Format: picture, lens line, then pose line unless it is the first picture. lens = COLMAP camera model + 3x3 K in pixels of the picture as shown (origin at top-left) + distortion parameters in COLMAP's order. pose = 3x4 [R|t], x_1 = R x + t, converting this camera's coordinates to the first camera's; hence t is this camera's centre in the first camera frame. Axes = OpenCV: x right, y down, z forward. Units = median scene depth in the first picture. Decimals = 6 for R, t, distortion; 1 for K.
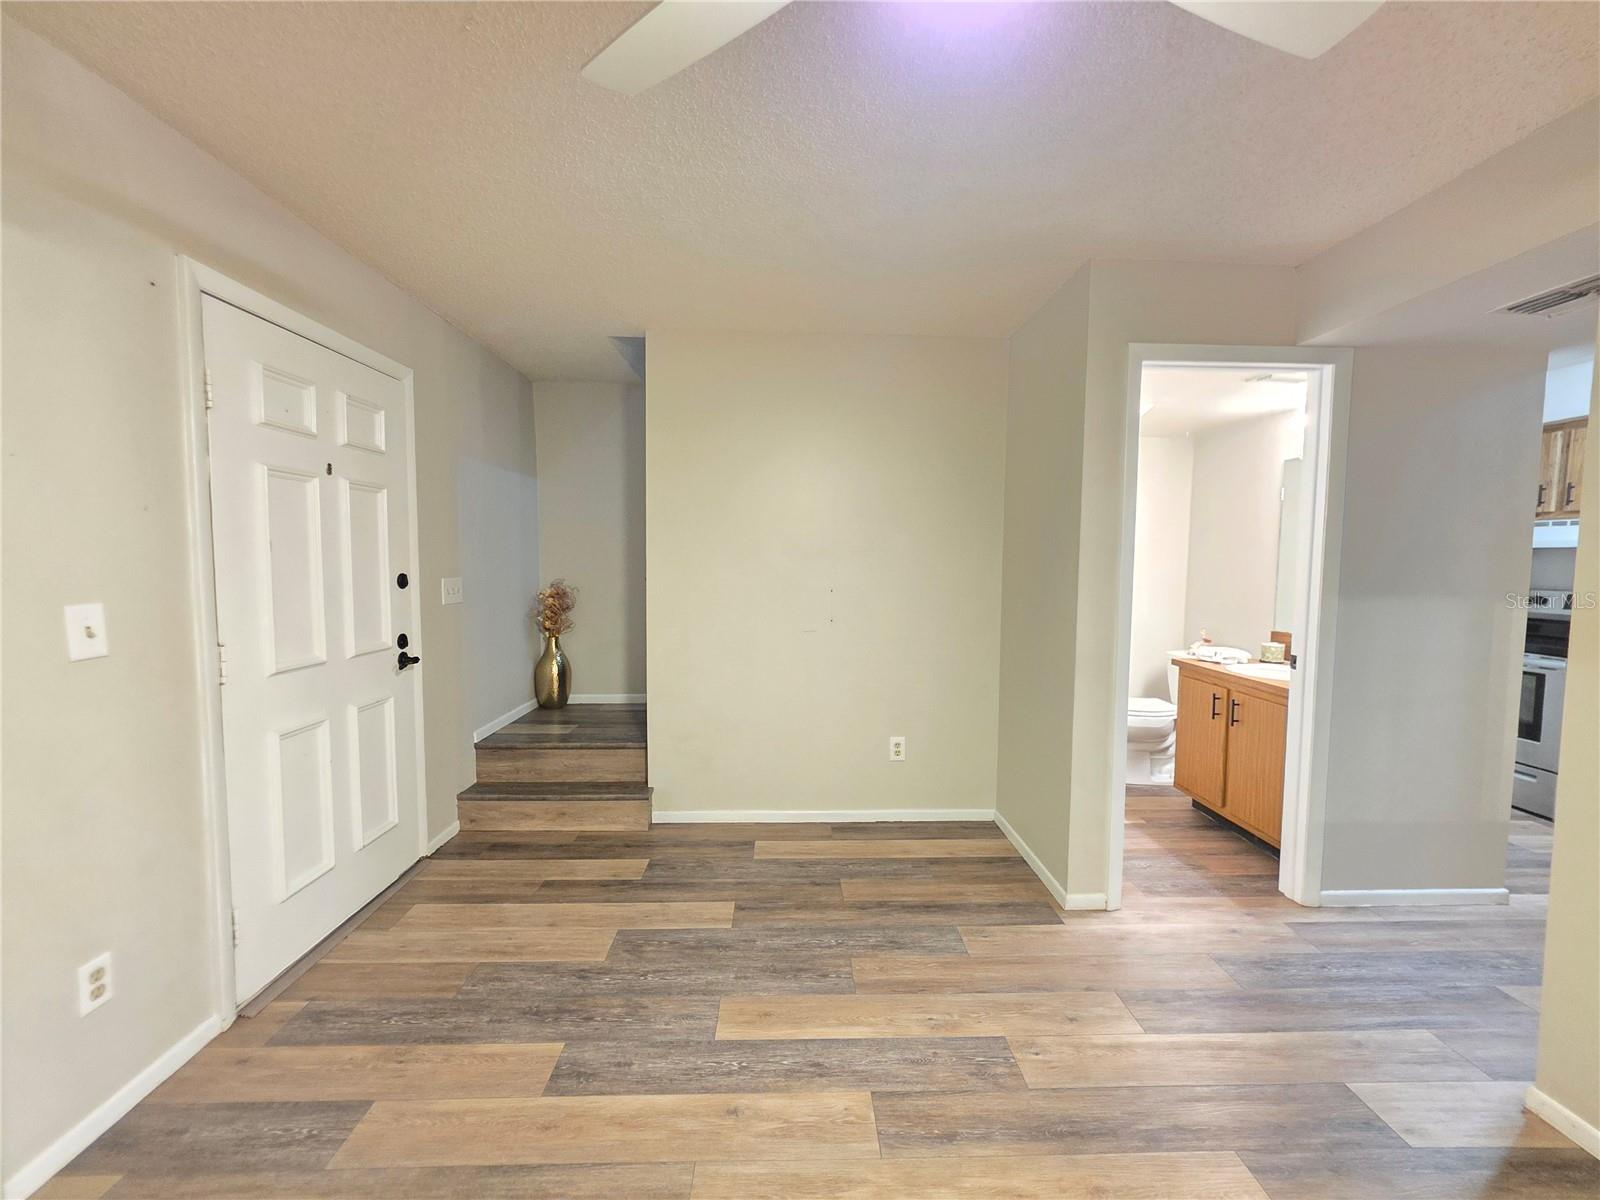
lens RADIAL K [[646.8, 0, 803.8], [0, 646.8, 602.8], [0, 0, 1]] dist [0.001383, 0.000017]
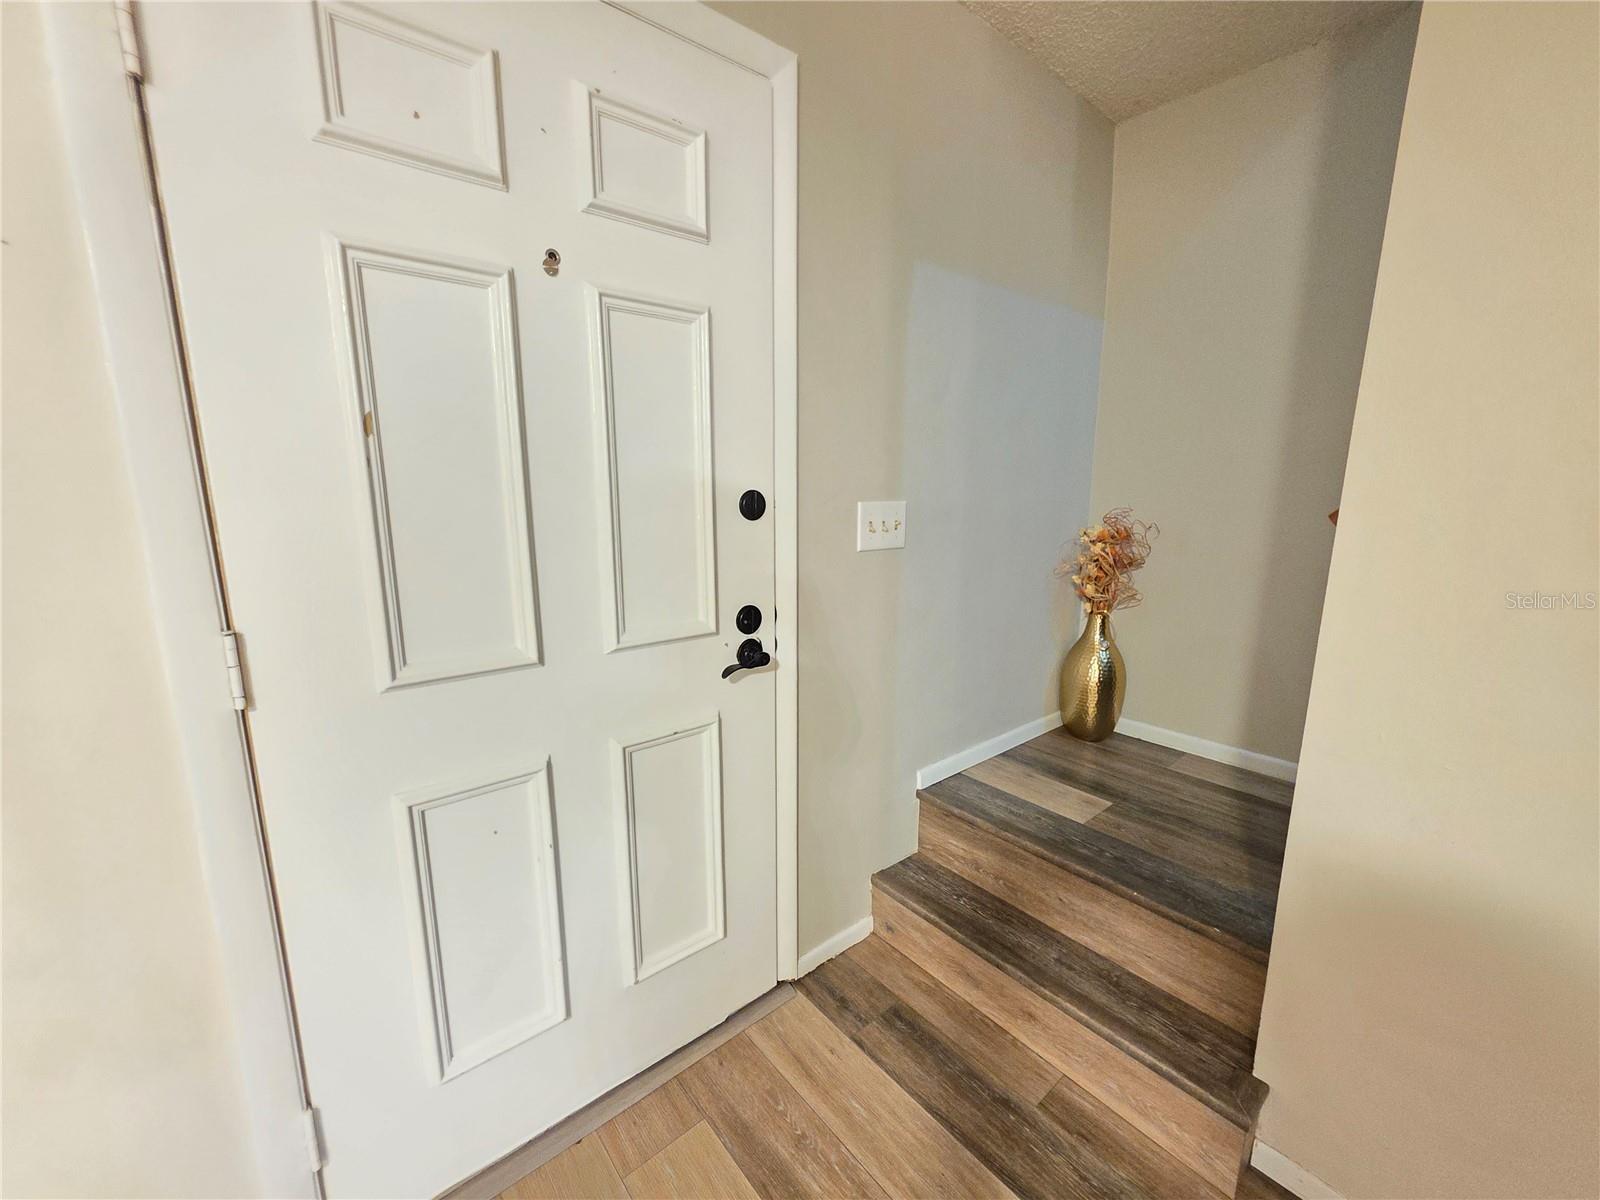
lens RADIAL K [[646.8, 0, 801.7], [0, 646.8, 600.9], [0, 0, 1]] dist [0.001383, 0.000017]
pose [[0.621617, 0.139924, -0.770723, -0.148947], [-0.051420, 0.989083, 0.138095, -0.024948], [0.781632, -0.046212, 0.622026, 0.561301]]
